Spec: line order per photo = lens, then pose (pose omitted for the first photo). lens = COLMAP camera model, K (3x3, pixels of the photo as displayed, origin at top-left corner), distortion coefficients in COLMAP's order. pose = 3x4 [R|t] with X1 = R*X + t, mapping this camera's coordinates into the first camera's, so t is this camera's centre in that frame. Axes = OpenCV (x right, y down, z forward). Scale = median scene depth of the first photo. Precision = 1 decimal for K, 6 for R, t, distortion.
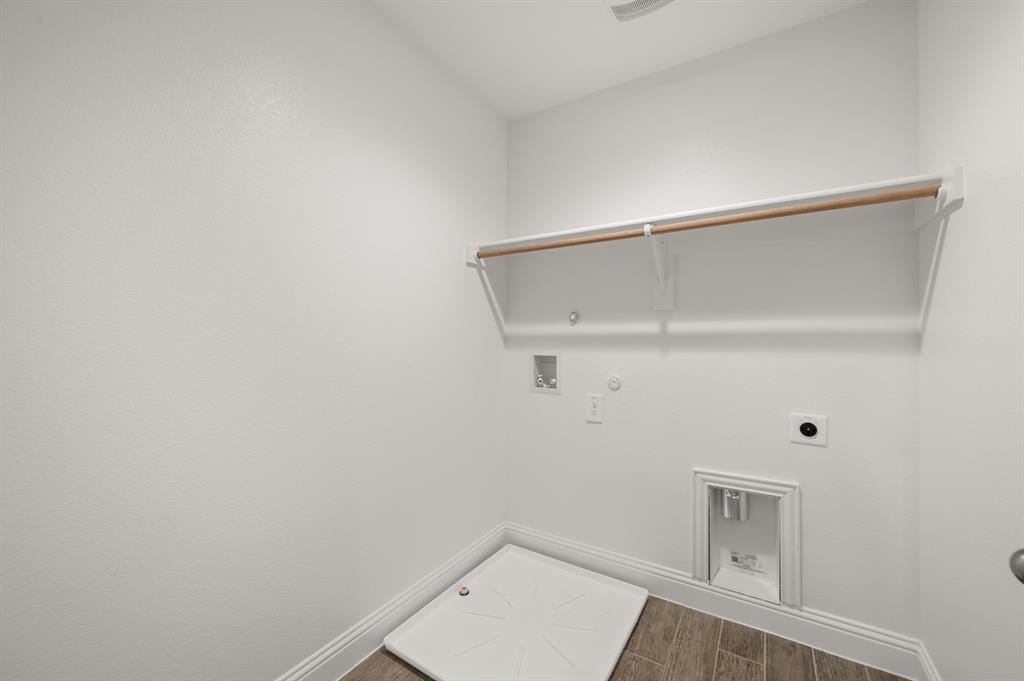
lens RADIAL K [[403.5, 0, 513.5], [0, 403.5, 336.0], [0, 0, 1]] dist [0.001143, -0.000207]
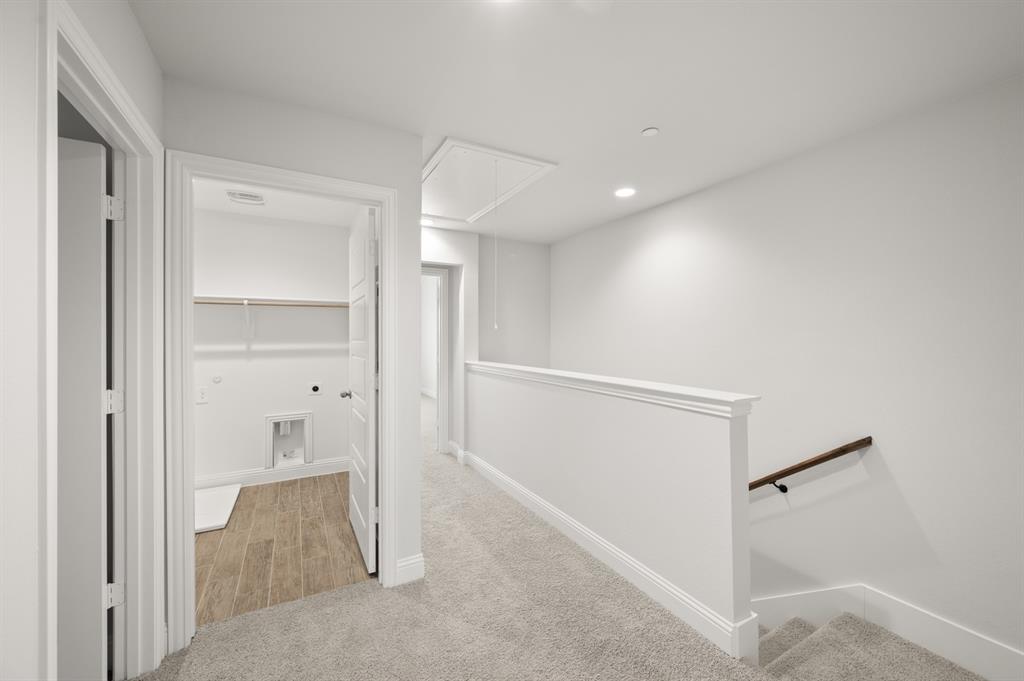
lens RADIAL K [[403.5, 0, 513.5], [0, 403.5, 336.0], [0, 0, 1]] dist [0.001143, -0.000207]
pose [[0.482324, -0.001355, 0.875992, -0.770539], [-0.002719, 0.999992, 0.003044, -0.092264], [-0.875989, -0.003850, 0.482316, -1.135293]]
